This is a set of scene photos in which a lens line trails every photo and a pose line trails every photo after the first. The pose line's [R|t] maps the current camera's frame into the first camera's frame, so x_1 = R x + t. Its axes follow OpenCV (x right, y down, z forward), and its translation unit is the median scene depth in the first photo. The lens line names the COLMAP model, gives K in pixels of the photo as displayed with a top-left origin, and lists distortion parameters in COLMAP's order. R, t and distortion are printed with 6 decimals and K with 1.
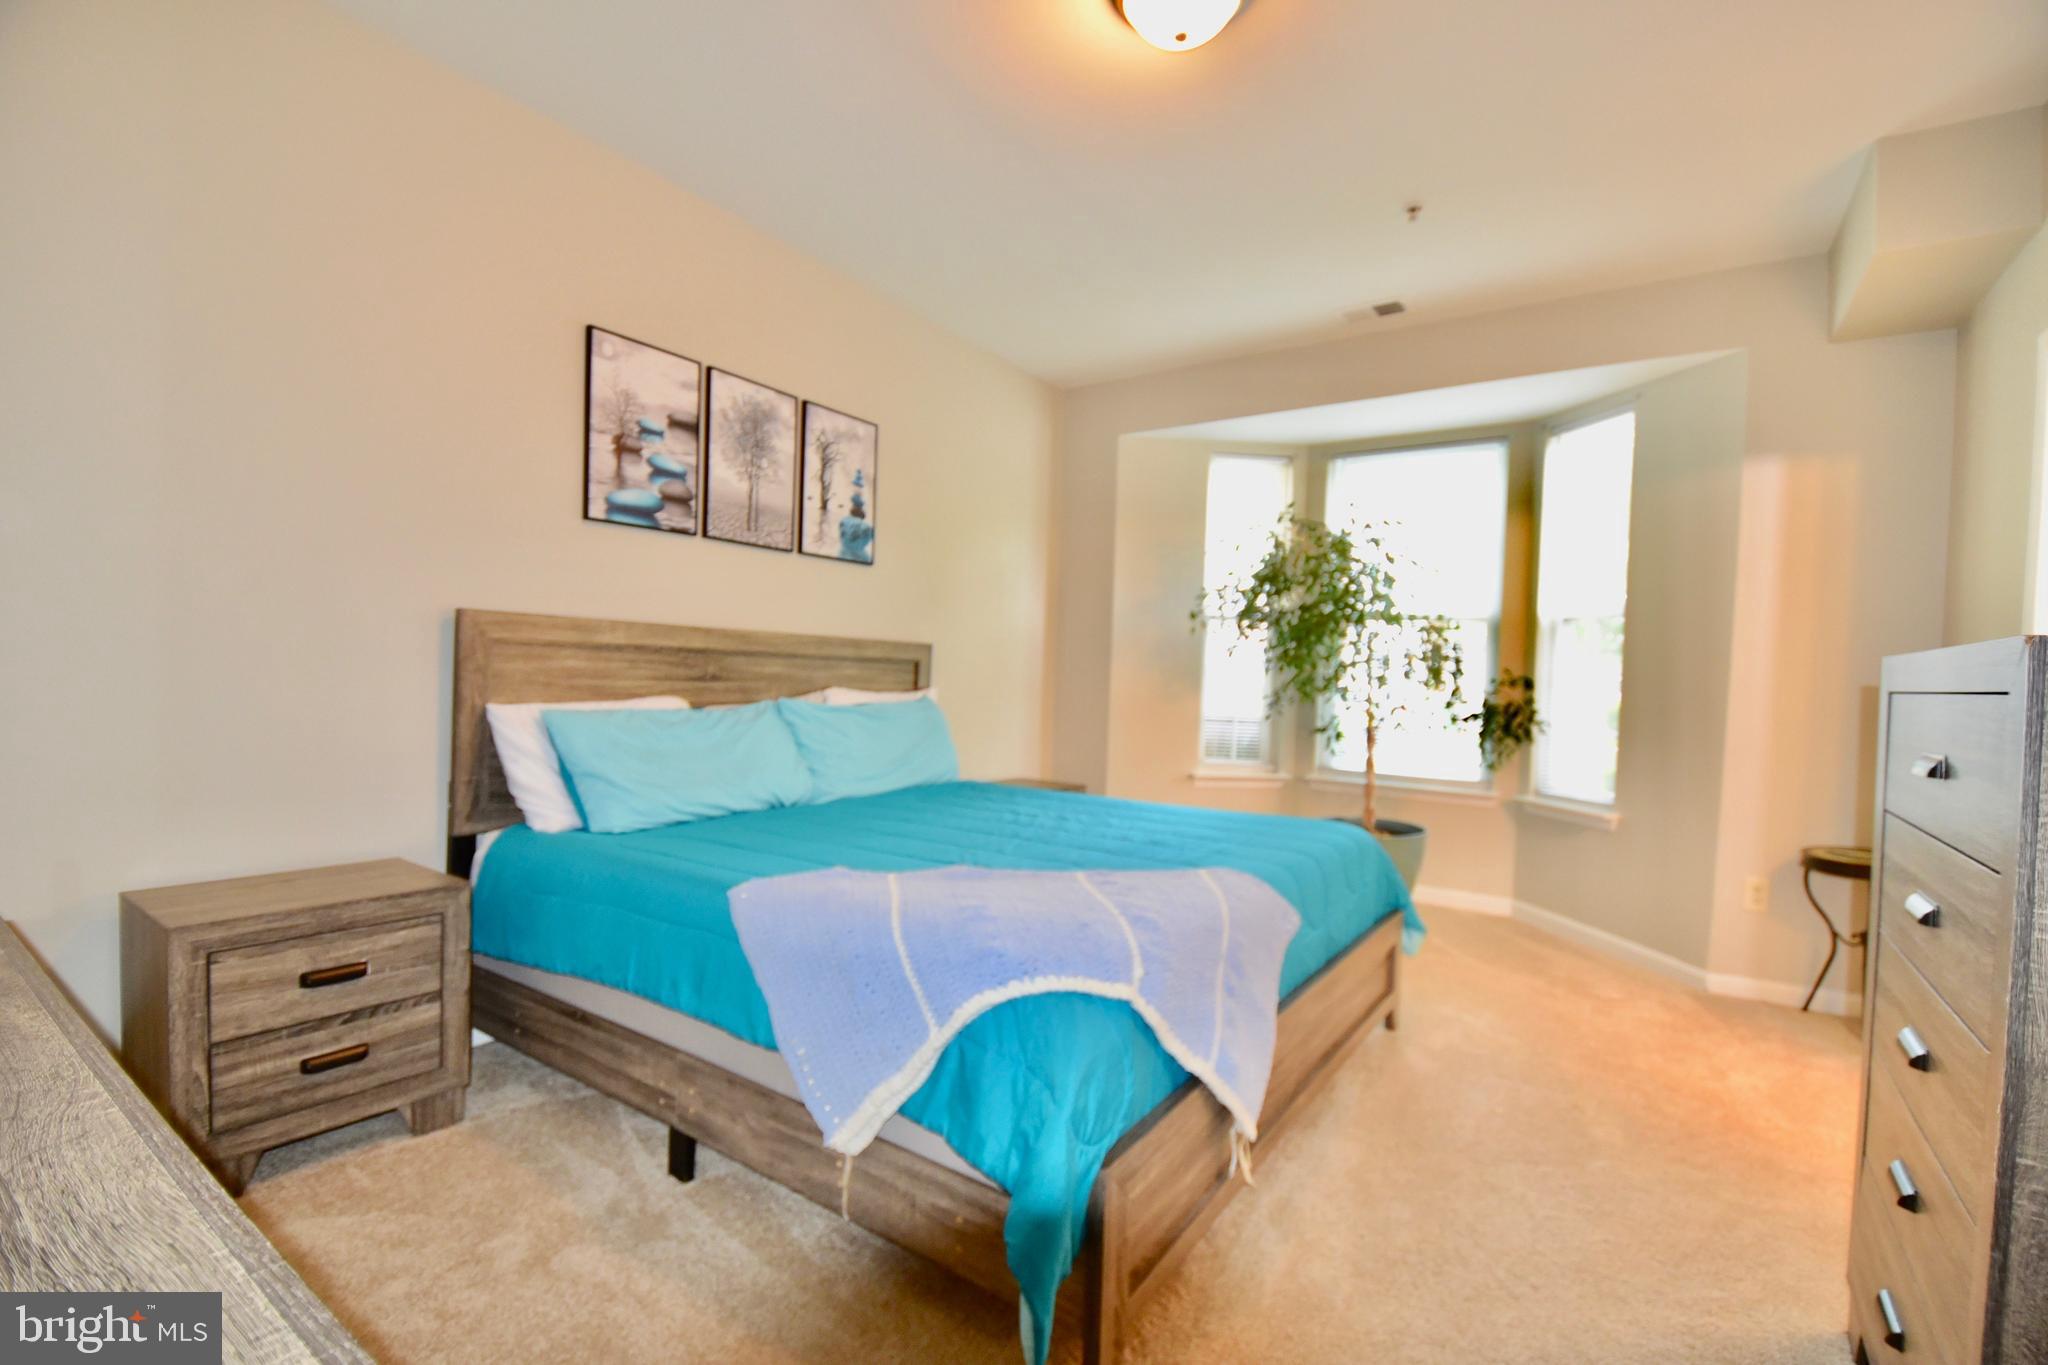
lens RADIAL K [[893.1, 0, 1037.5], [0, 893.1, 699.2], [0, 0, 1]] dist [0.014509, -0.021274]
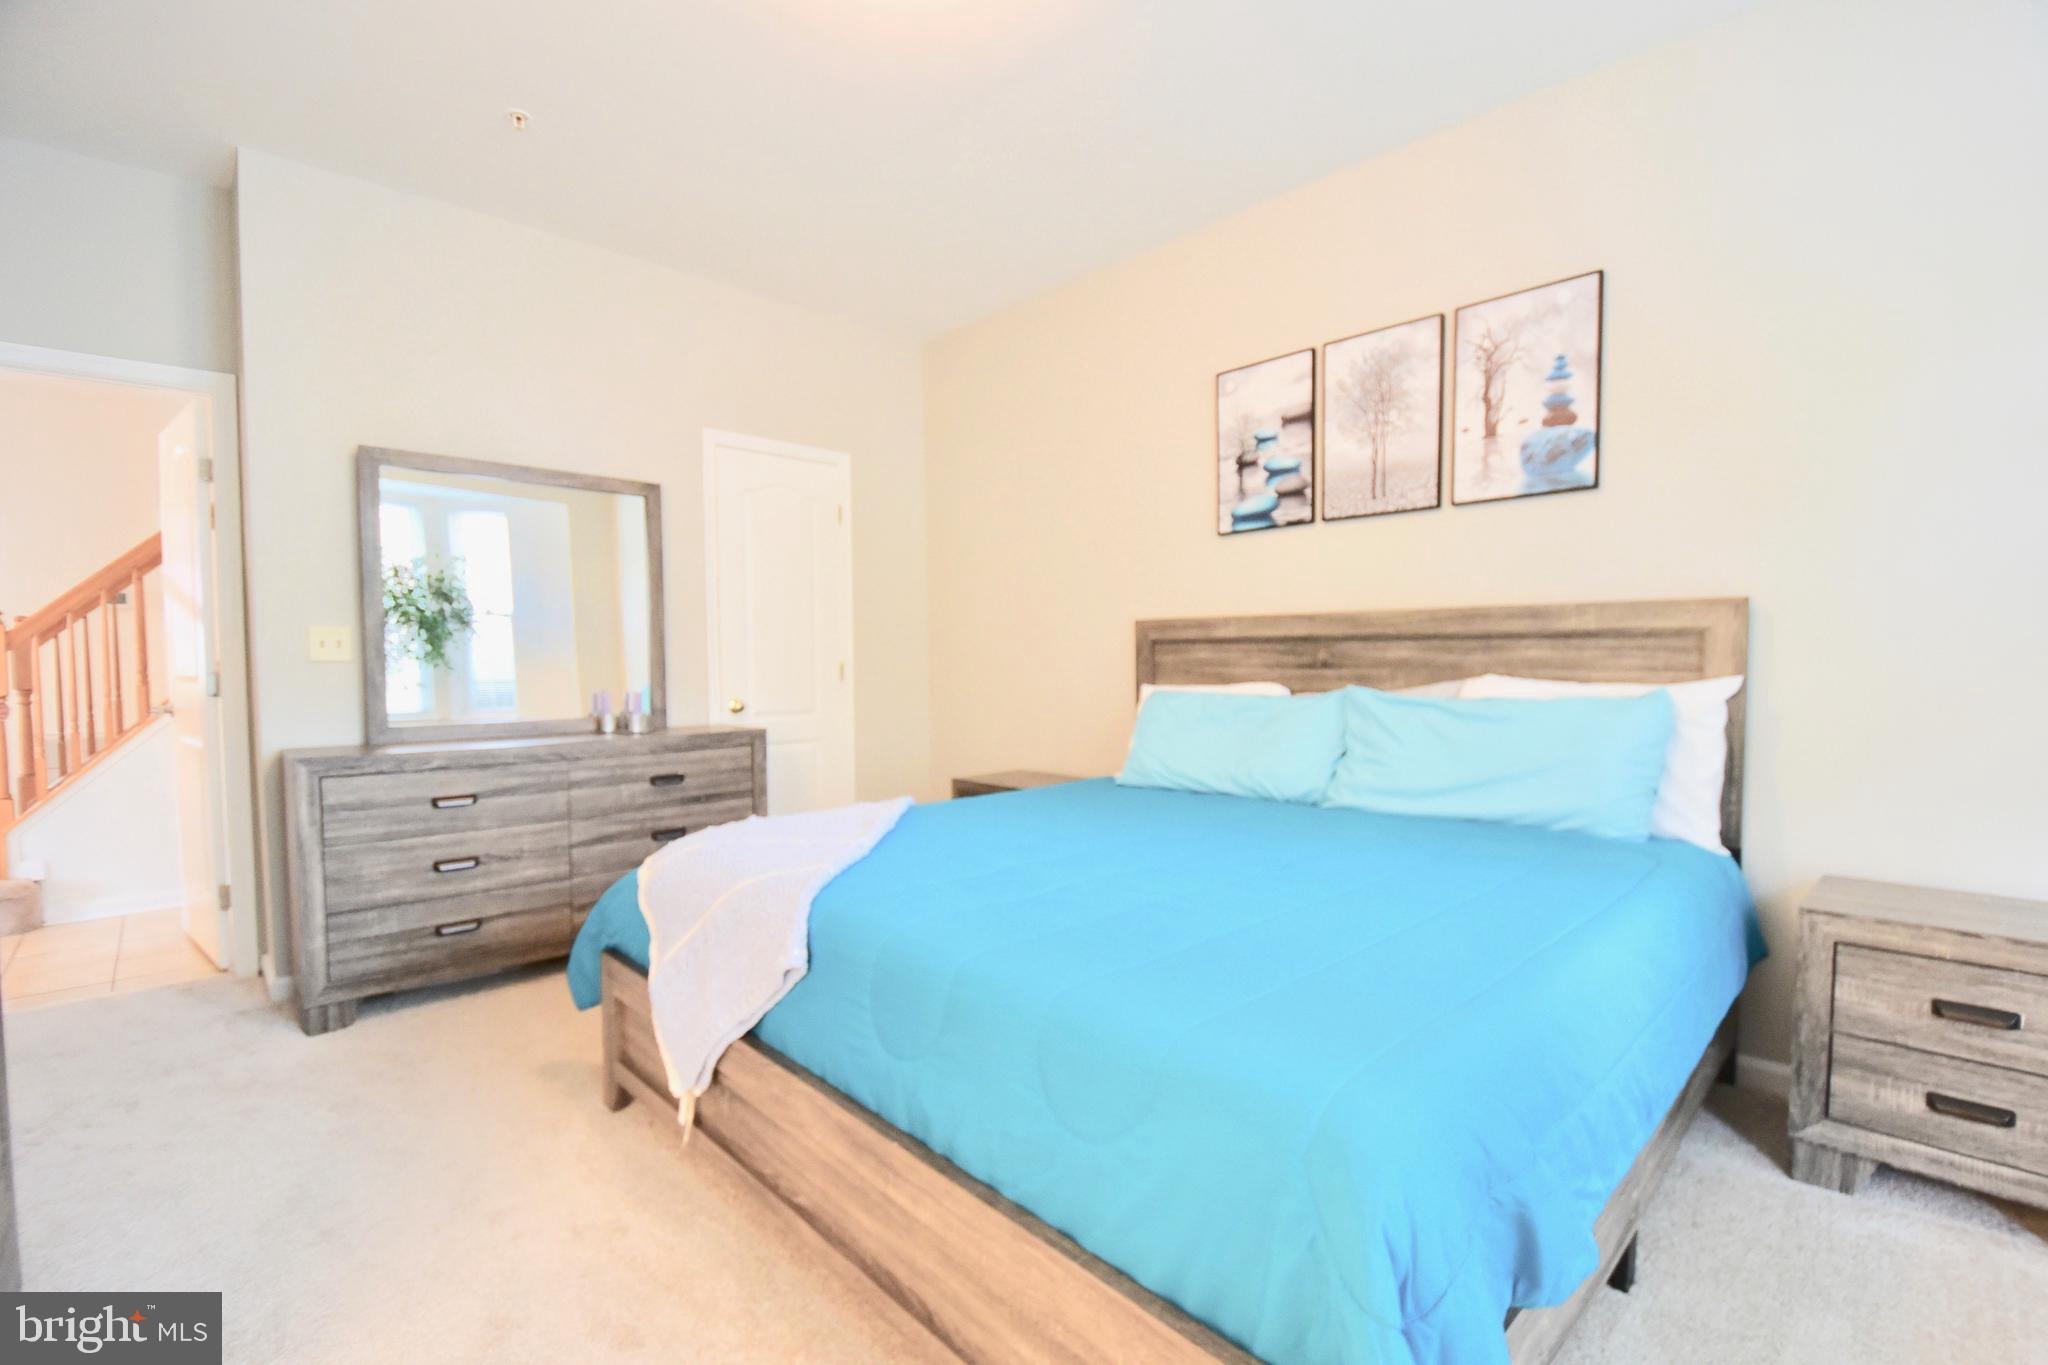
lens RADIAL K [[893.1, 0, 1037.5], [0, 893.1, 699.2], [0, 0, 1]] dist [0.014509, -0.021274]
pose [[-0.201161, 0.017529, -0.979401, 0.644815], [-0.026298, 0.999383, 0.023288, -0.001254], [0.979205, 0.030441, -0.200576, 0.886981]]
